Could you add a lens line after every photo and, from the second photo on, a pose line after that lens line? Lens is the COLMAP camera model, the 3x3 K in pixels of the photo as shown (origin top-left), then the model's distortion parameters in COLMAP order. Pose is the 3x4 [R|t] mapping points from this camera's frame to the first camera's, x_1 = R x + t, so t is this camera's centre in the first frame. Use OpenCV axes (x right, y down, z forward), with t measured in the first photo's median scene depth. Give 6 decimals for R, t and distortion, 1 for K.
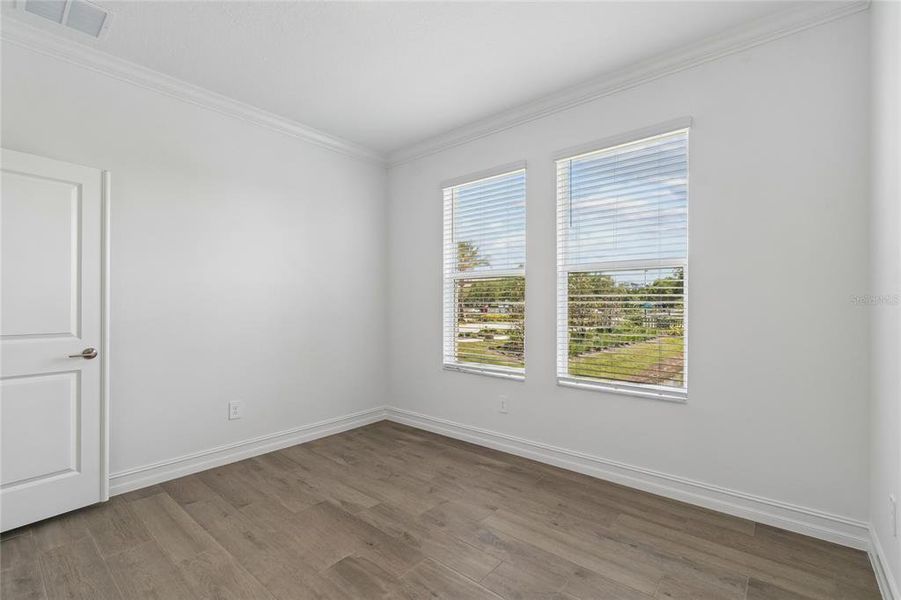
lens RADIAL K [[399.2, 0, 455.1], [0, 399.2, 303.0], [0, 0, 1]] dist [0.001273, -0.000273]
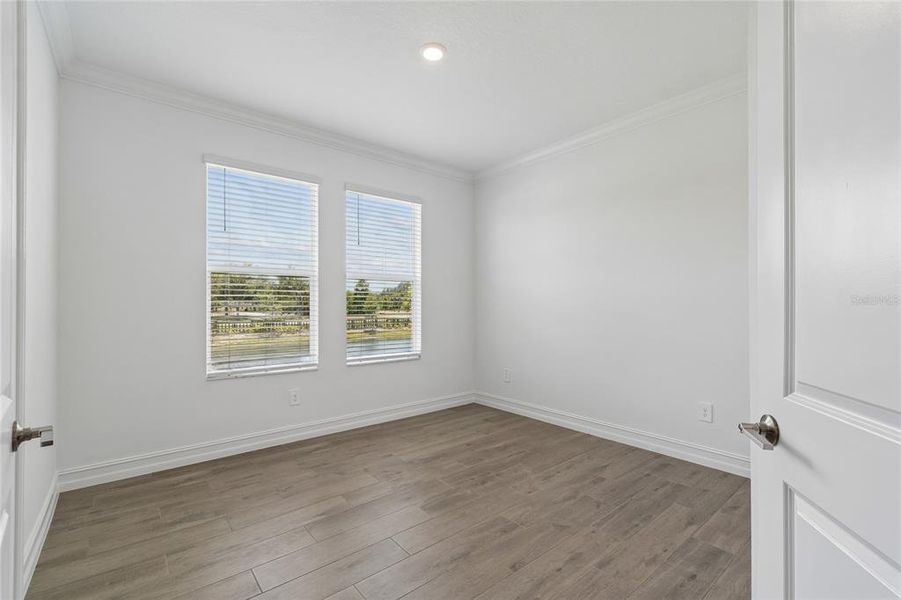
lens RADIAL K [[399.2, 0, 455.1], [0, 399.2, 303.0], [0, 0, 1]] dist [0.001273, -0.000273]
pose [[0.181107, 0.004936, 0.983451, -0.877517], [-0.002713, 0.999986, -0.004520, 0.007631], [-0.983460, -0.001850, 0.181118, 0.404062]]
